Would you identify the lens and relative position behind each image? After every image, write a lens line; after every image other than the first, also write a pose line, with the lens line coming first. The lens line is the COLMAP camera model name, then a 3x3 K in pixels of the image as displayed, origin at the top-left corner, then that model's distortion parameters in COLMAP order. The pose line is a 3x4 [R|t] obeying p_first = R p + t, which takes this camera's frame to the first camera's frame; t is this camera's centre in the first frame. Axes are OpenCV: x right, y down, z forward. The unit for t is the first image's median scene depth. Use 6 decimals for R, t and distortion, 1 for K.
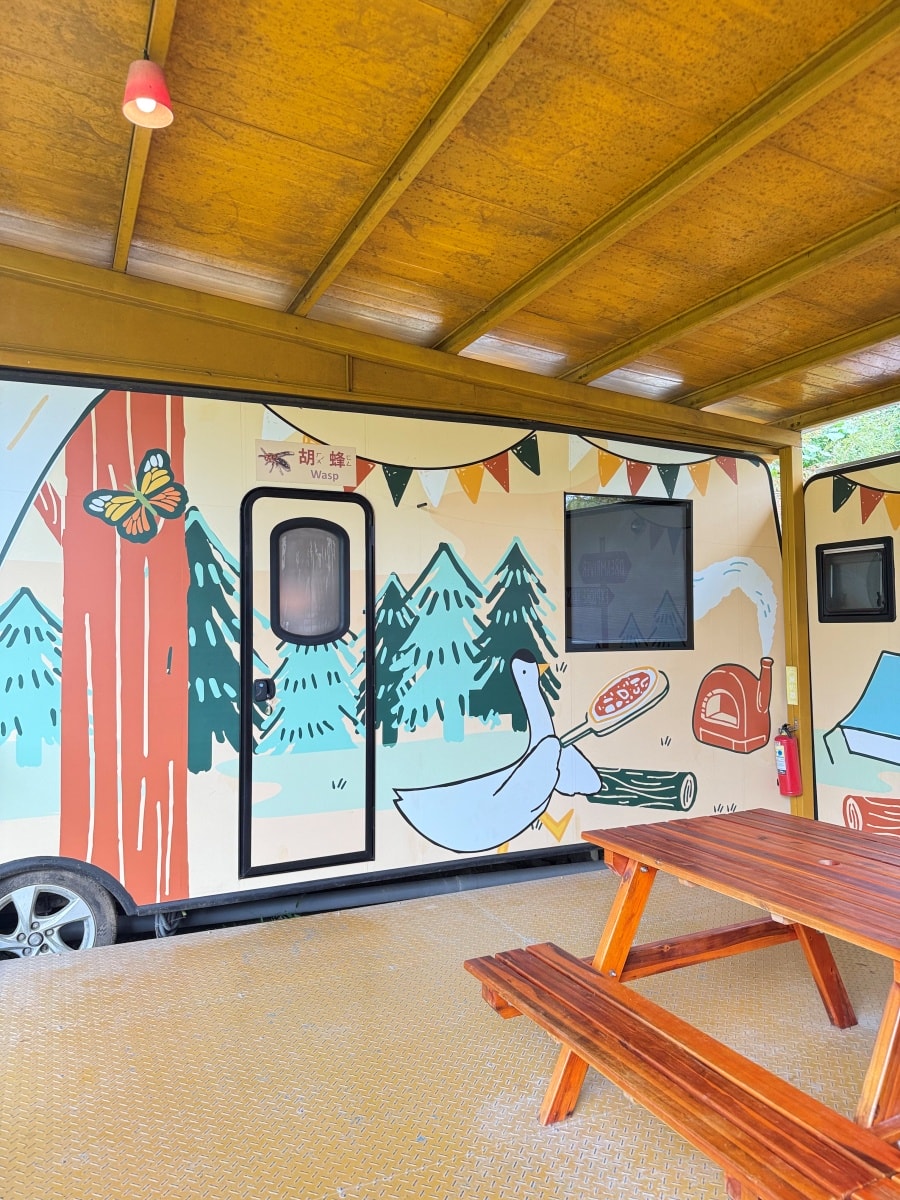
lens RADIAL K [[831.3, 0, 451.4], [0, 831.3, 604.6], [0, 0, 1]] dist [0.033129, -0.001984]
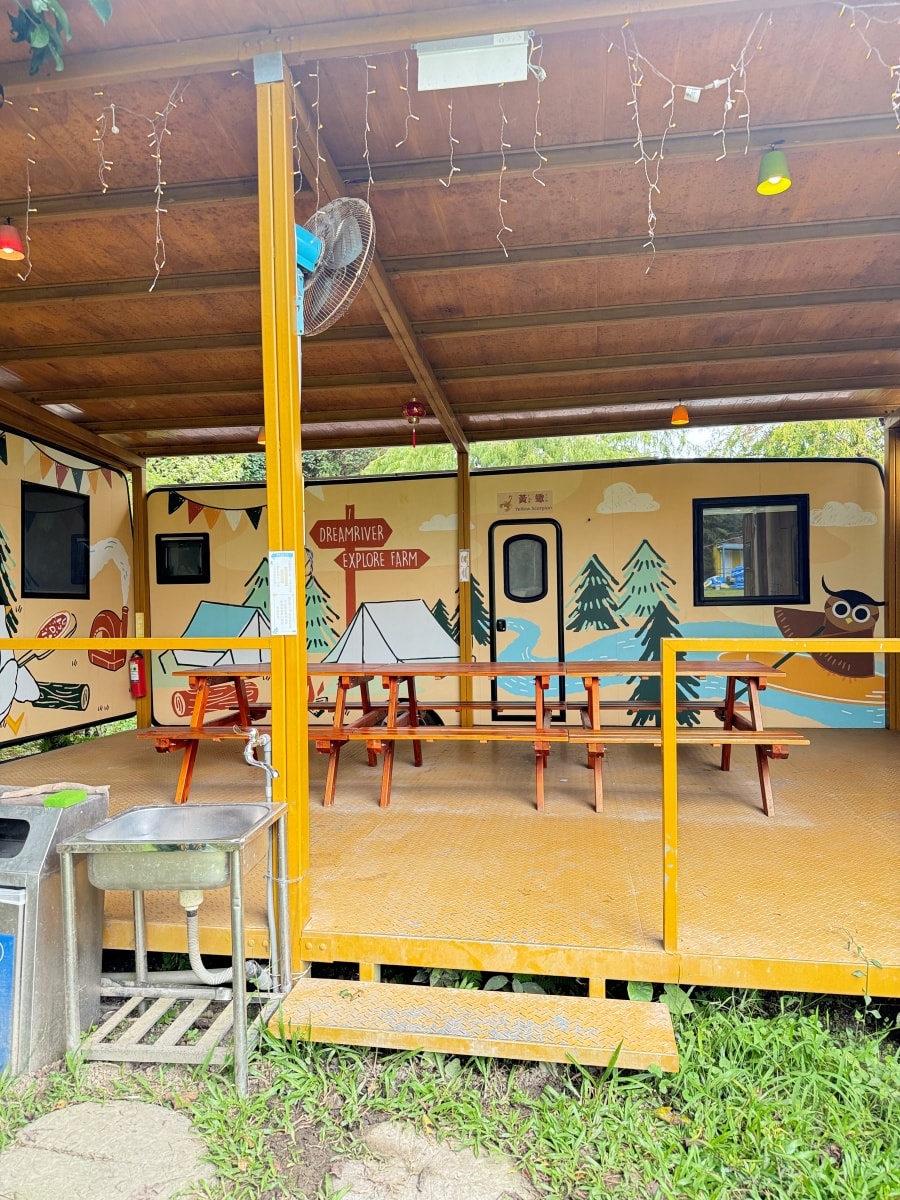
lens RADIAL K [[831.3, 0, 447.4], [0, 831.3, 603.5], [0, 0, 1]] dist [0.033129, -0.001984]
pose [[0.548417, 0.011097, 0.836131, -0.588253], [-0.019745, 0.999805, -0.000319, 0.049541], [-0.835972, -0.016335, 0.548529, -0.316248]]
